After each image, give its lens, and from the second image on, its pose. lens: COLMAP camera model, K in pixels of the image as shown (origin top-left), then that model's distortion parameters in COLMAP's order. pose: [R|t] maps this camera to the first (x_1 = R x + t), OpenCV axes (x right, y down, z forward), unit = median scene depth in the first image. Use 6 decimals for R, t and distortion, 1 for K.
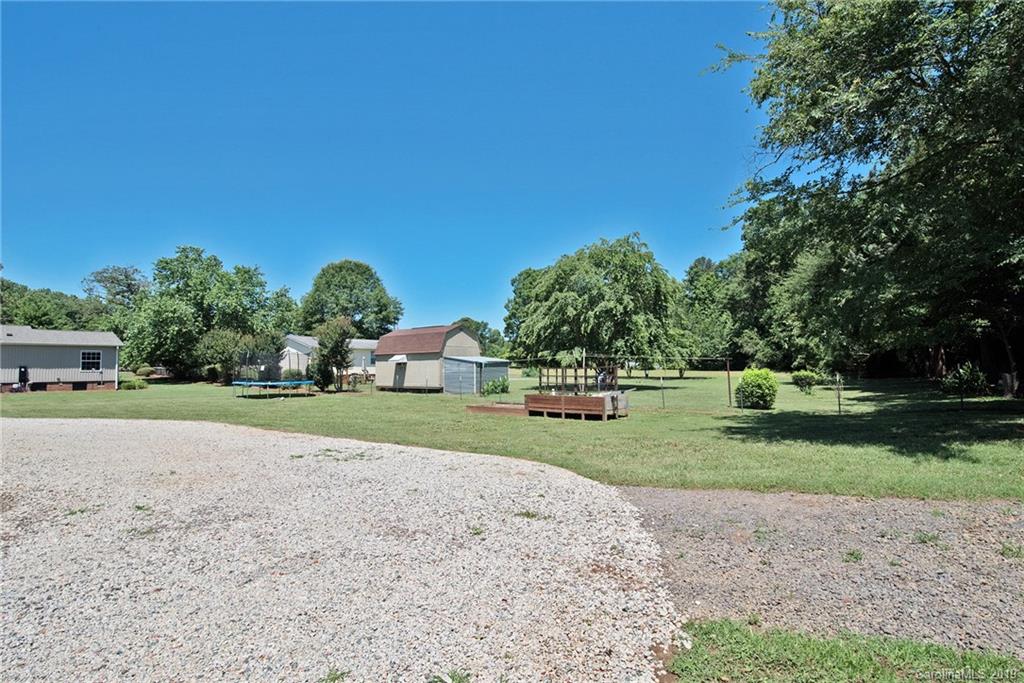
lens RADIAL K [[520.7, 0, 512.9], [0, 520.7, 339.3], [0, 0, 1]] dist [-0.002119, -0.001999]
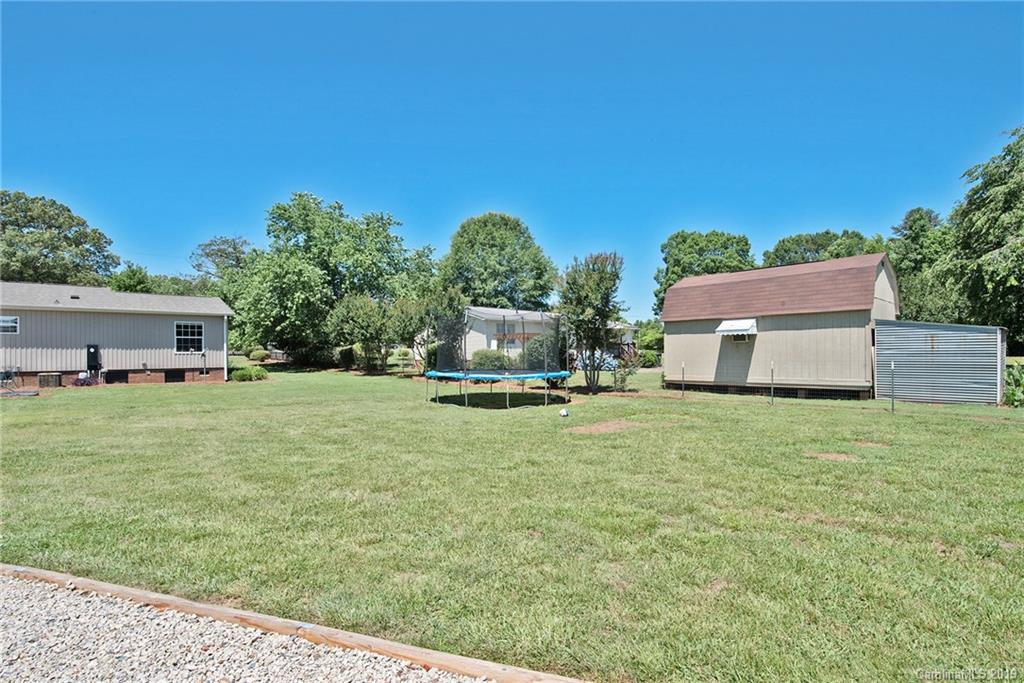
lens RADIAL K [[519.6, 0, 510.4], [0, 519.6, 349.3], [0, 0, 1]] dist [-0.006565, 0.000268]
pose [[0.988045, -0.000532, -0.154167, -0.297423], [0.007579, 0.998953, 0.045125, 0.028780], [0.153982, -0.045754, 0.987014, 0.398340]]
